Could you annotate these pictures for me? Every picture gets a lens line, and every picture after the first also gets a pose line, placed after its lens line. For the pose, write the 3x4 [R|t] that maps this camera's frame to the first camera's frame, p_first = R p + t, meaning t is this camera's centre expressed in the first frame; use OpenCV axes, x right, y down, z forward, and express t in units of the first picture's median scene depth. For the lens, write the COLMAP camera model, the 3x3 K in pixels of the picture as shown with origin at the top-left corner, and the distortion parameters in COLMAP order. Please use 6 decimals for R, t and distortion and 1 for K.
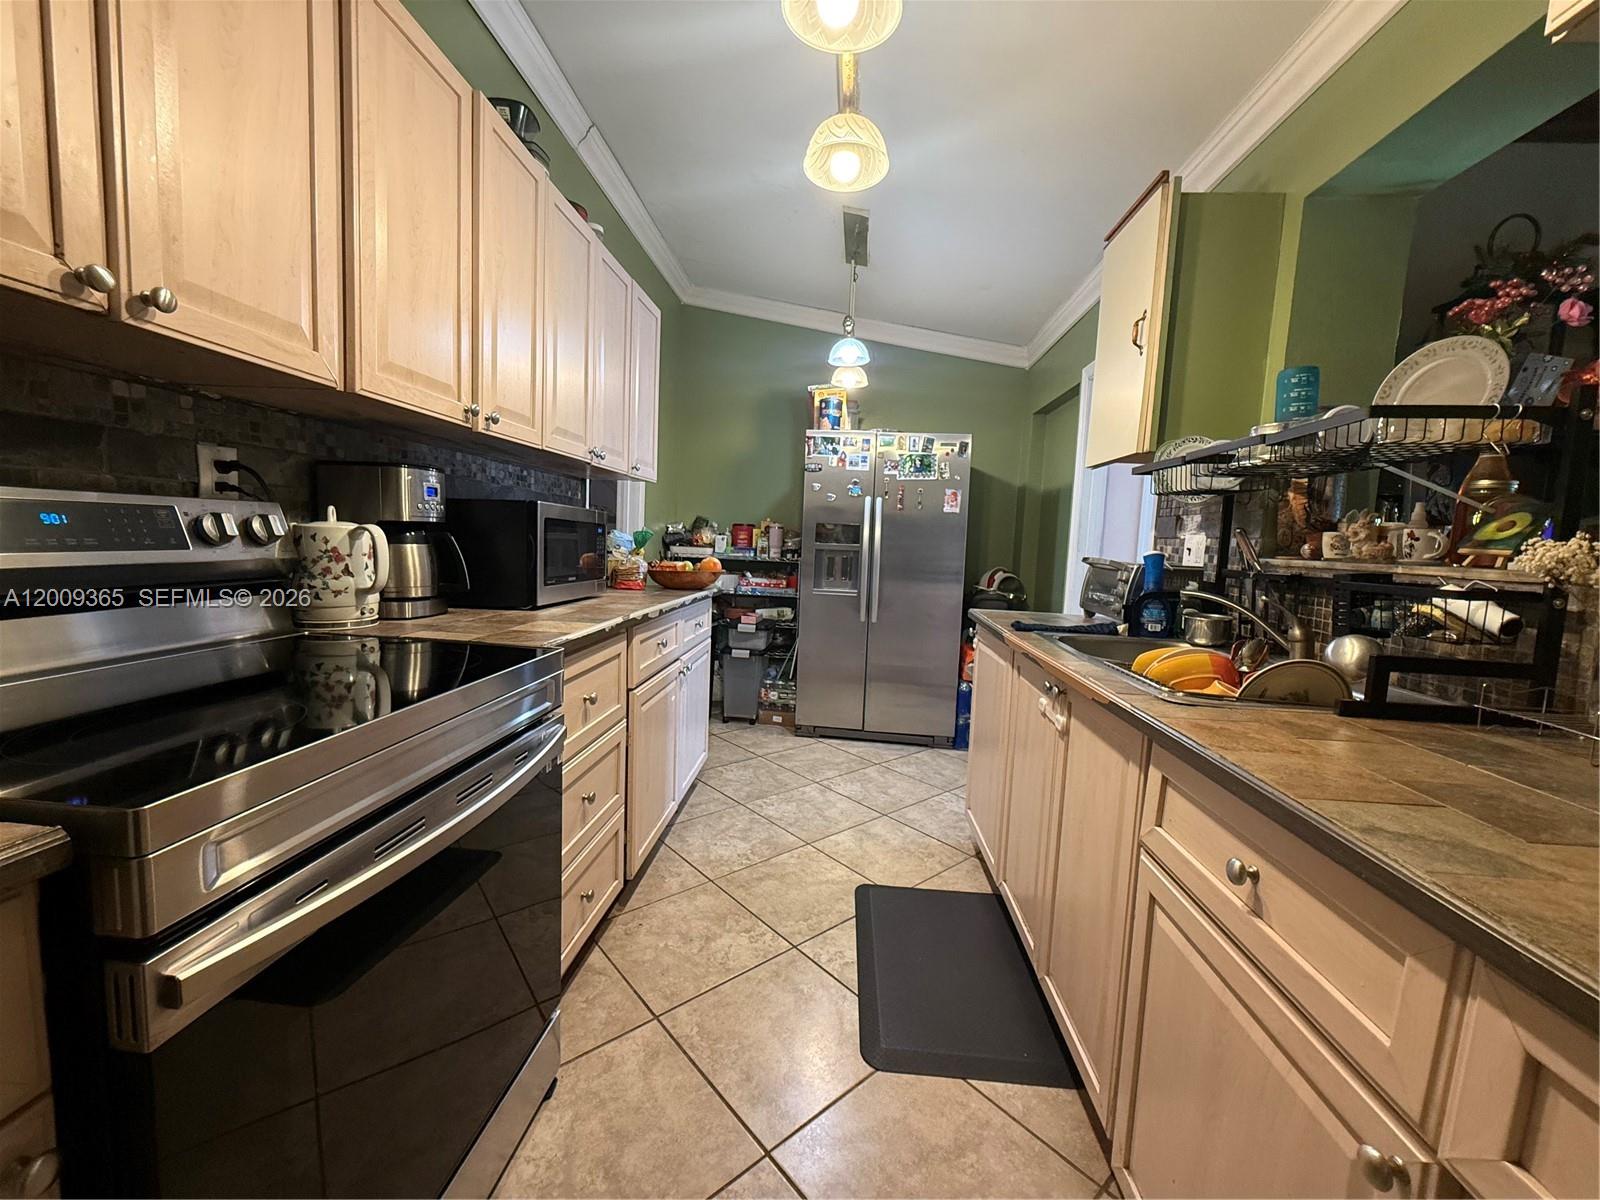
lens RADIAL K [[639.3, 0, 798.9], [0, 639.3, 598.5], [0, 0, 1]] dist [-0.004748, 0.001091]
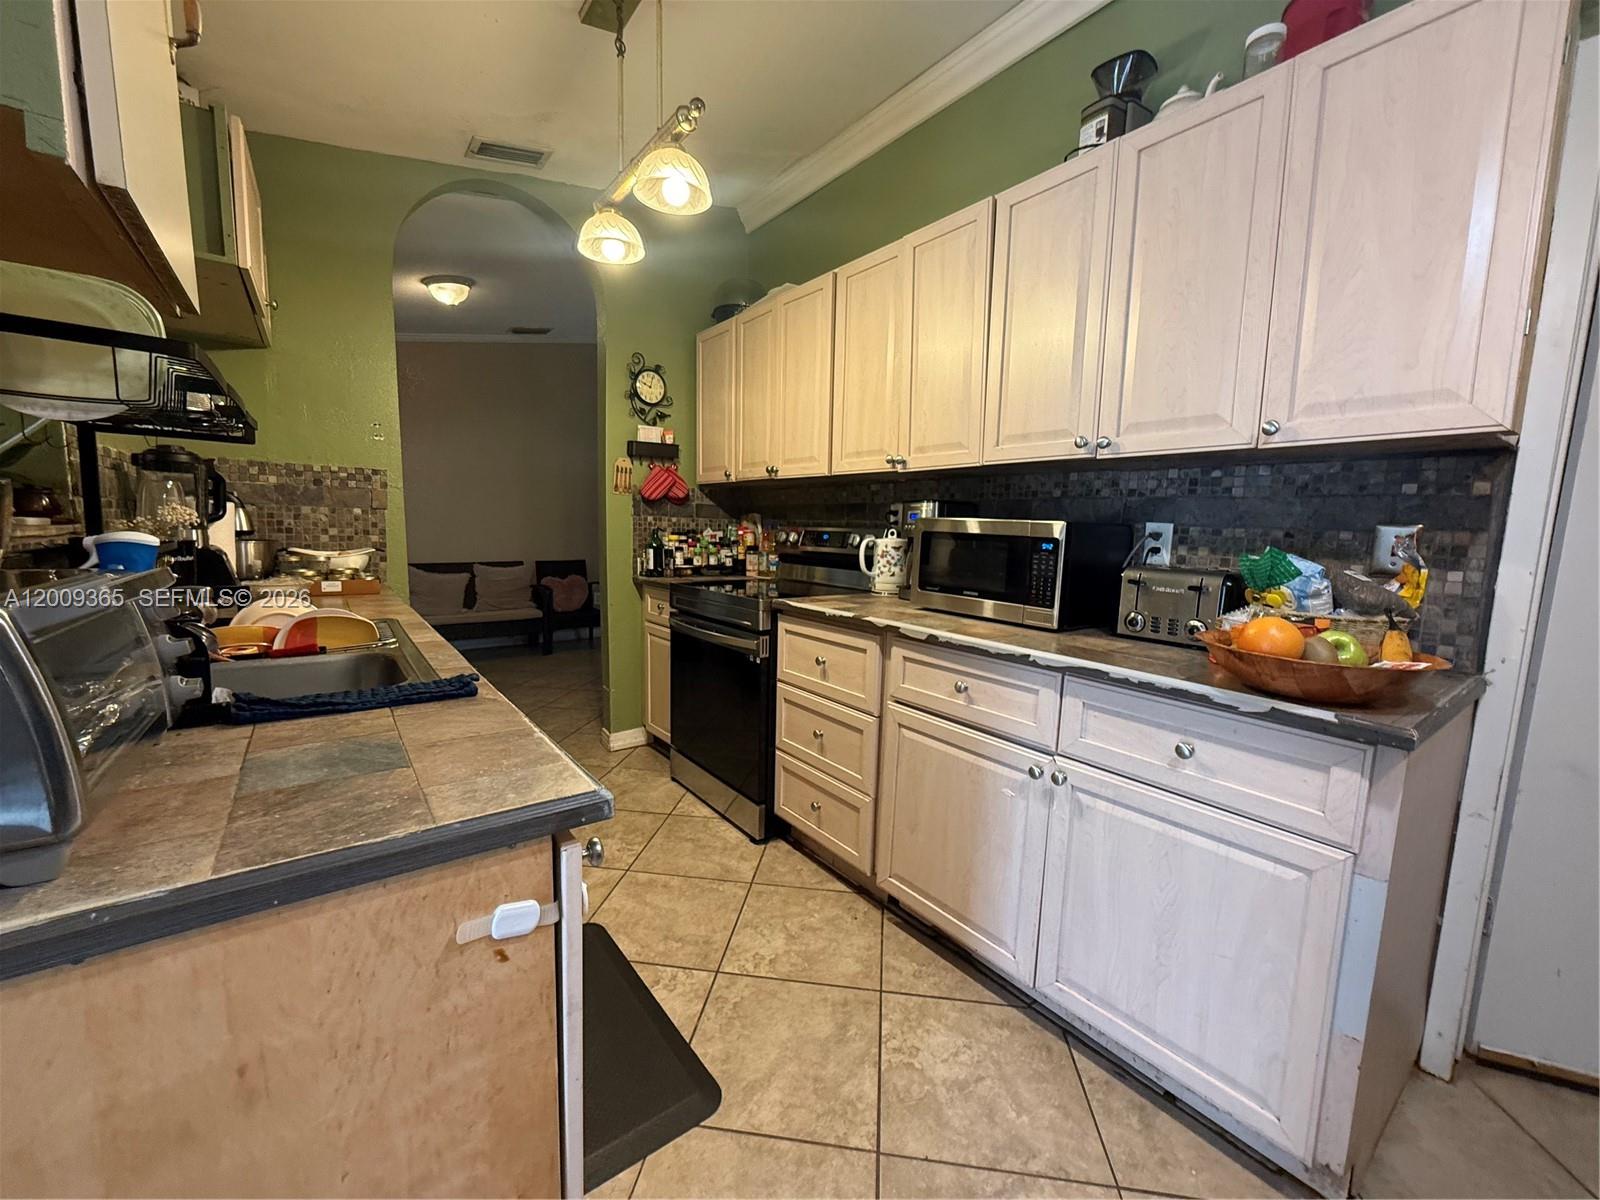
lens RADIAL K [[639.3, 0, 800.2], [0, 639.3, 598.5], [0, 0, 1]] dist [-0.004748, 0.001091]
pose [[-0.745455, 0.017618, -0.666324, 0.457294], [-0.119566, 0.979902, 0.159675, -0.140103], [0.655745, 0.198701, -0.728366, 1.456719]]
